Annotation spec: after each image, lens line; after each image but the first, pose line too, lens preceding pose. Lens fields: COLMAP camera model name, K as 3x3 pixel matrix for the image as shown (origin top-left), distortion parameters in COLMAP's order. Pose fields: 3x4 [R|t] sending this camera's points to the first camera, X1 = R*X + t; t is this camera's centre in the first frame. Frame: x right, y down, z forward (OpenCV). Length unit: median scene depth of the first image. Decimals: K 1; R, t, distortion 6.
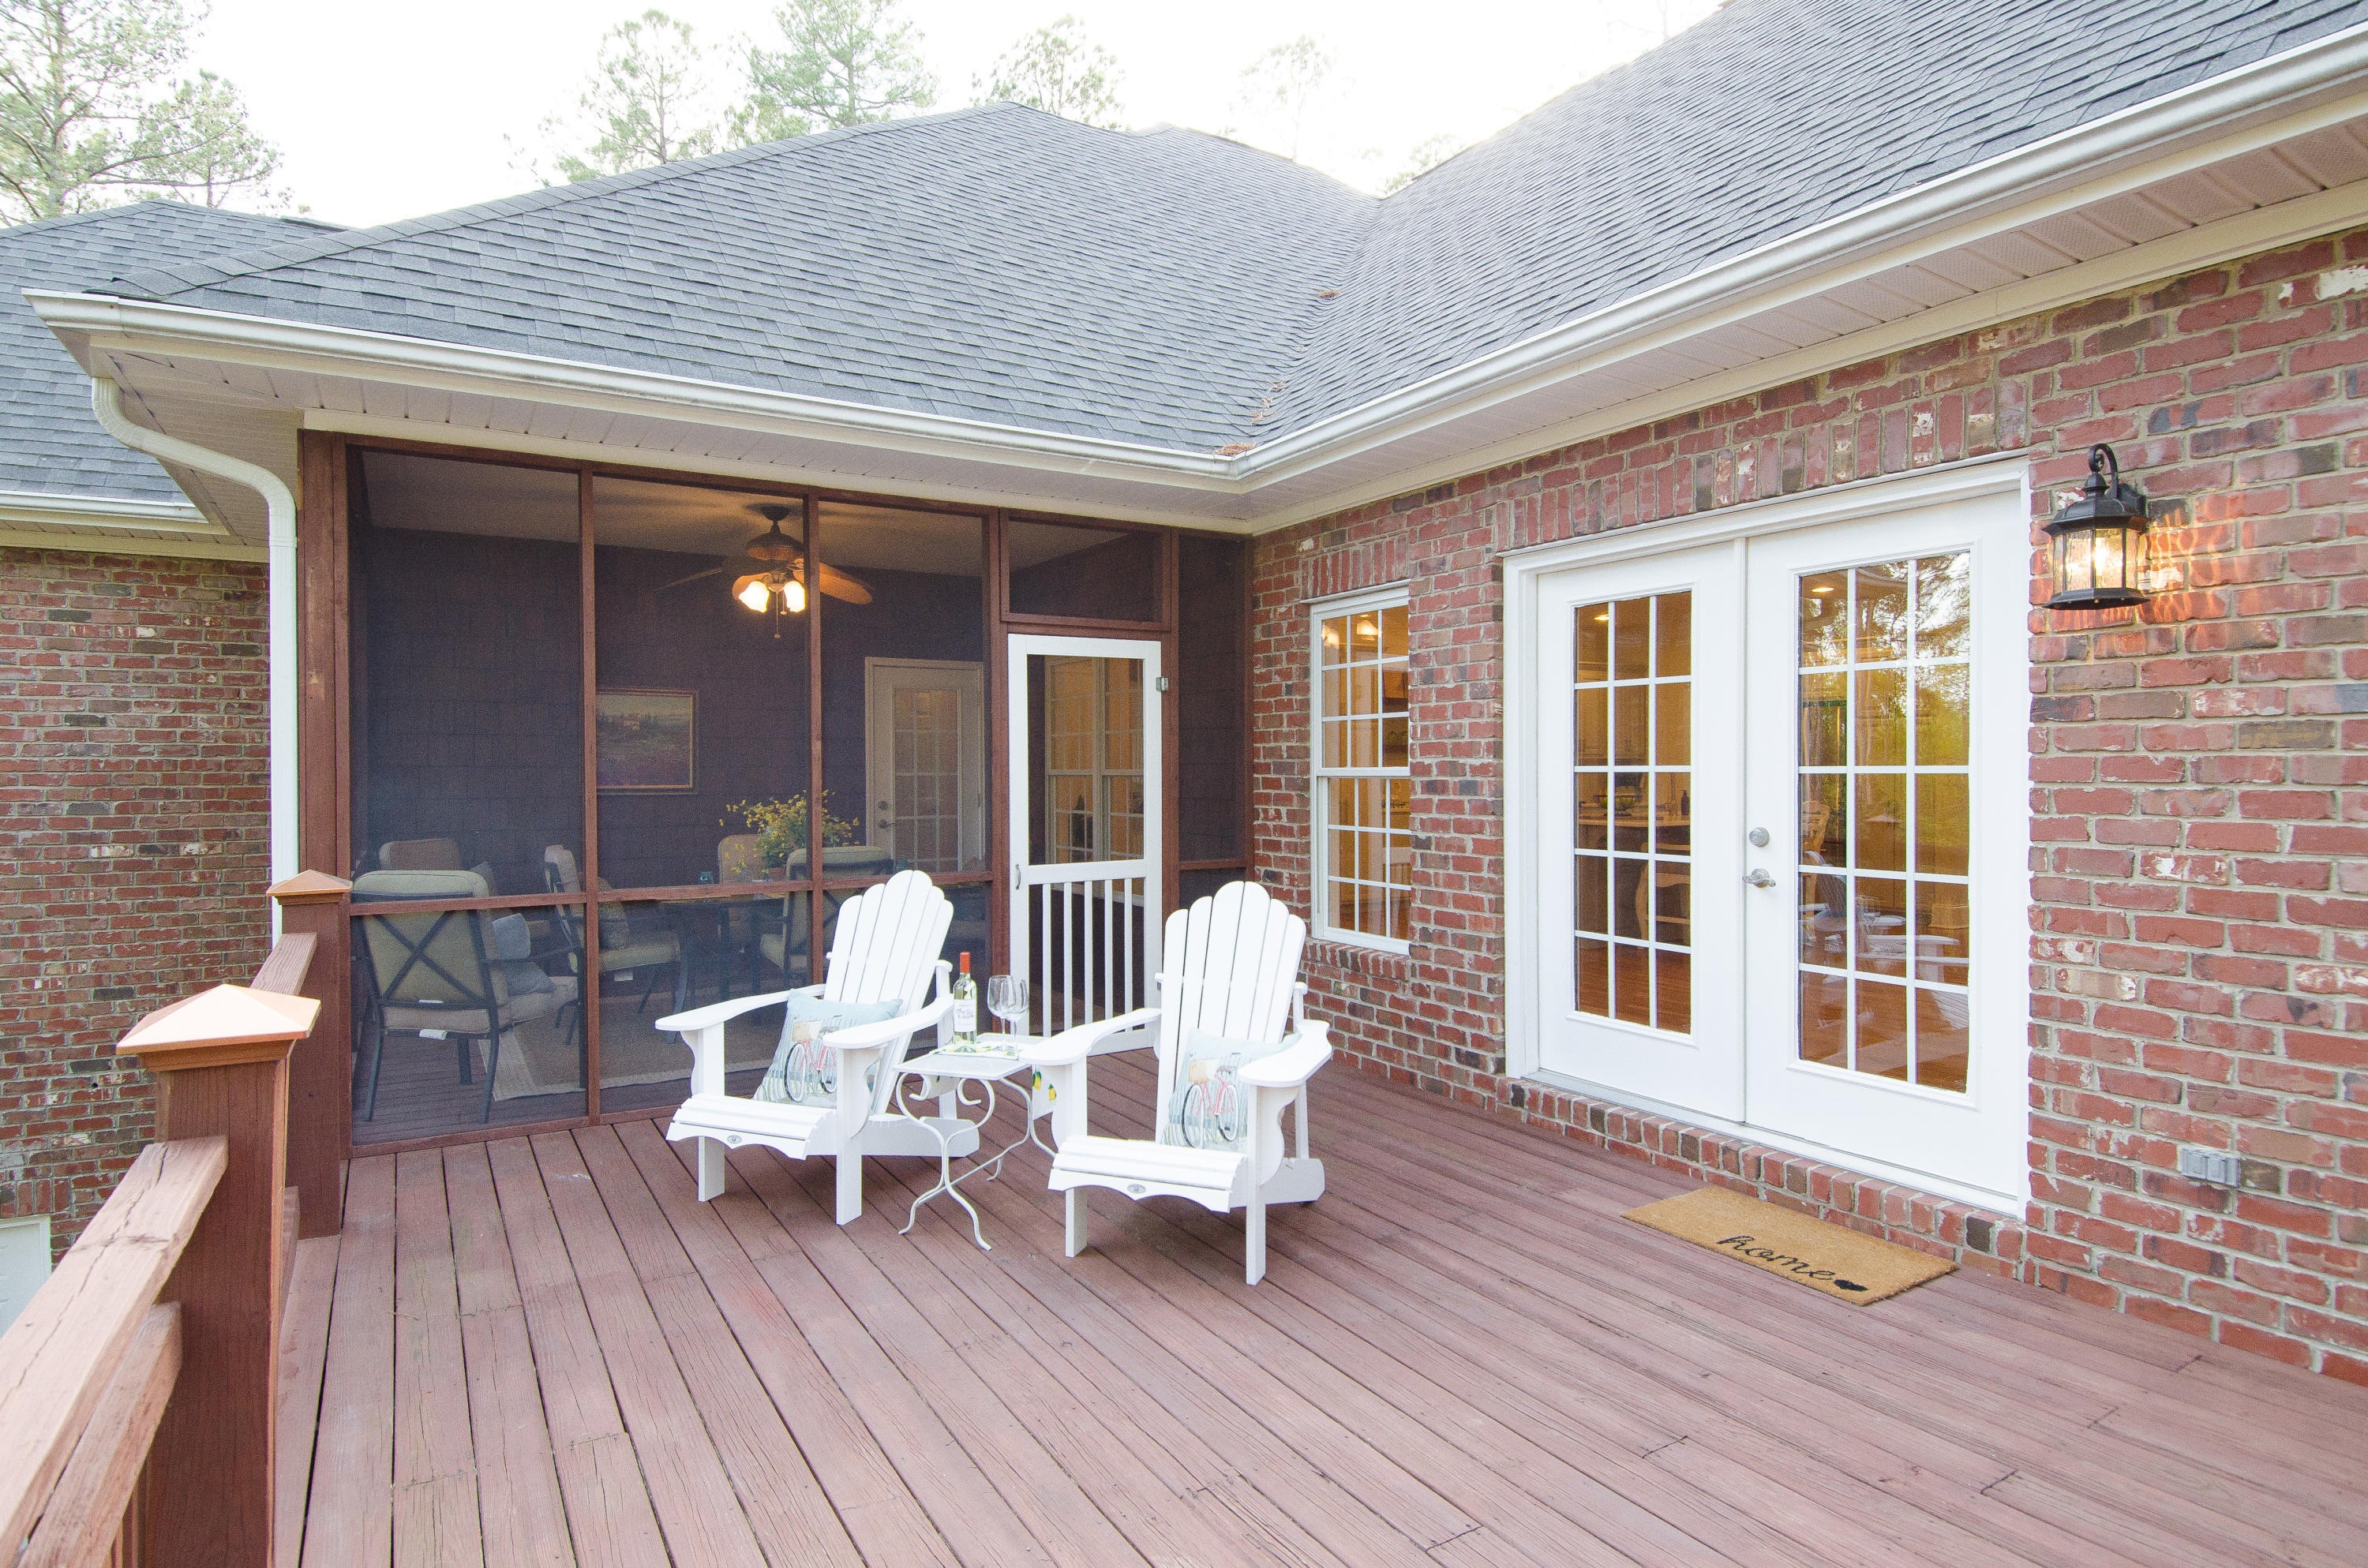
lens RADIAL K [[1258.0, 0, 1186.7], [0, 1258.0, 778.1], [0, 0, 1]] dist [-0.000130, -0.000030]
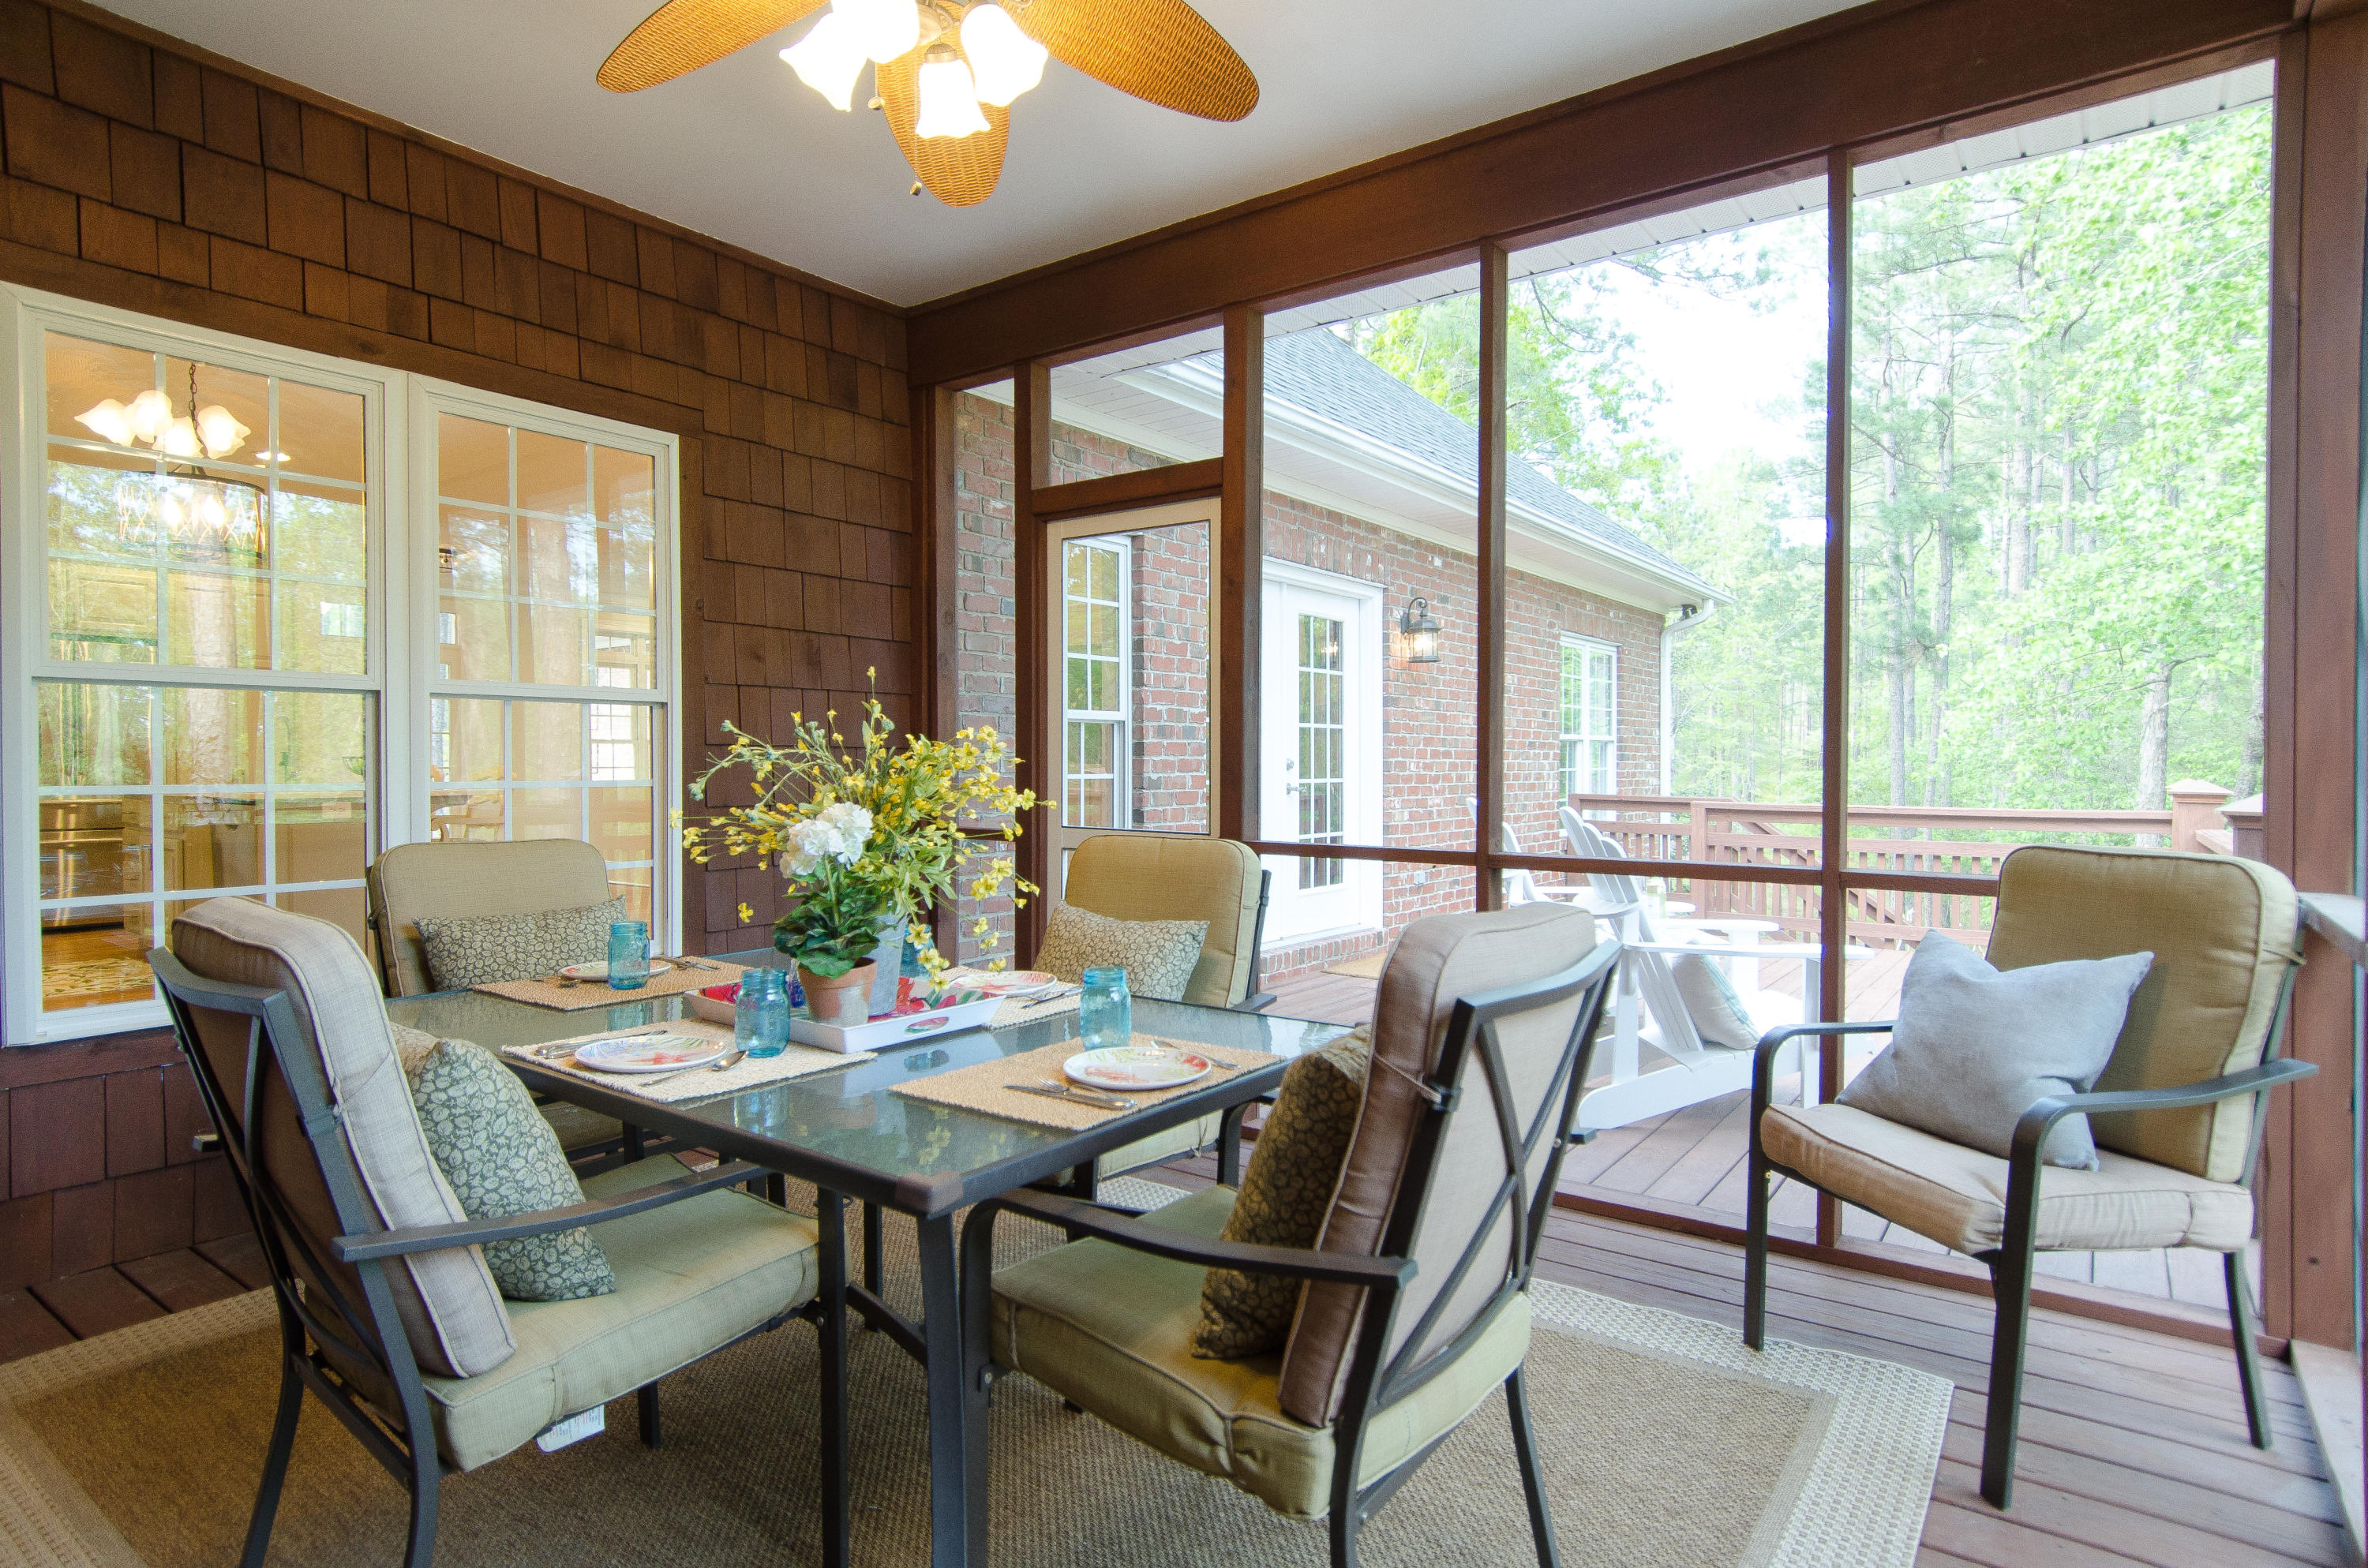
lens RADIAL K [[1258.0, 0, 1182.9], [0, 1258.0, 781.4], [0, 0, 1]] dist [-0.000130, -0.000030]
pose [[-0.380788, -0.012616, 0.924576, -1.117190], [0.006822, 0.999841, 0.016452, 0.044046], [-0.924637, 0.012572, -0.380641, 1.893900]]
